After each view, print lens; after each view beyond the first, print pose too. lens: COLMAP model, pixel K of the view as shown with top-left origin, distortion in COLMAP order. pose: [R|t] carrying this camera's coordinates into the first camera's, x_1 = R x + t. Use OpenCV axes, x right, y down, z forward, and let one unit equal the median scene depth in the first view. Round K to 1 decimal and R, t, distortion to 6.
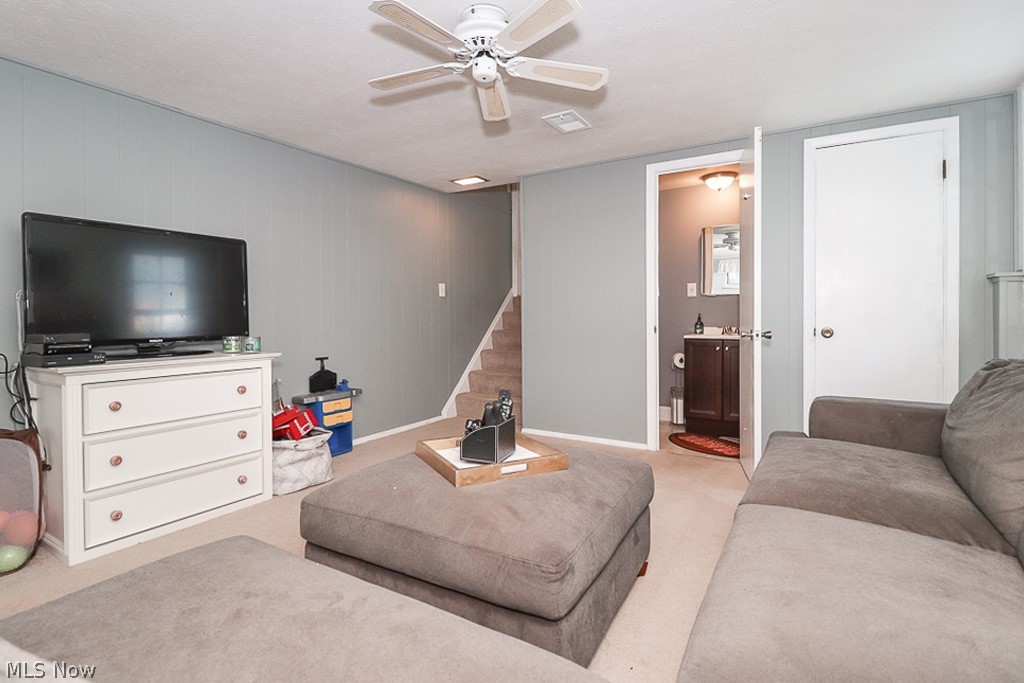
lens RADIAL K [[507.9, 0, 512.2], [0, 507.9, 316.0], [0, 0, 1]] dist [0.005004, 0.000095]
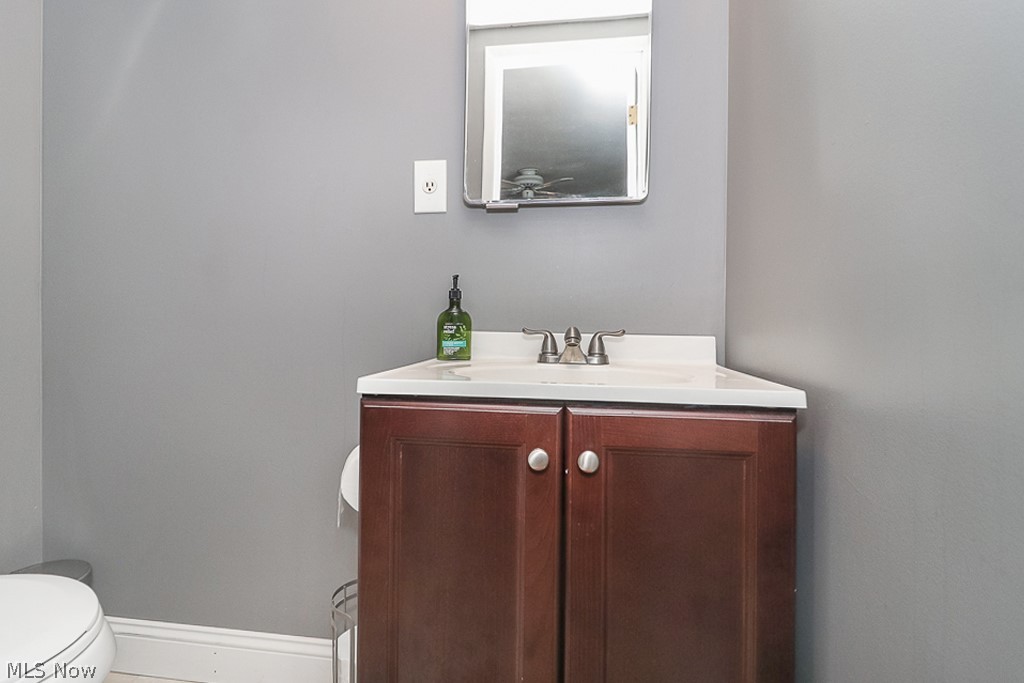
lens RADIAL K [[507.9, 0, 512.2], [0, 507.9, 316.0], [0, 0, 1]] dist [0.005004, 0.000095]
pose [[0.916517, 0.015926, 0.399678, 0.294902], [-0.012918, 0.999864, -0.010219, 0.016539], [-0.399786, 0.004203, 0.916599, 0.761278]]
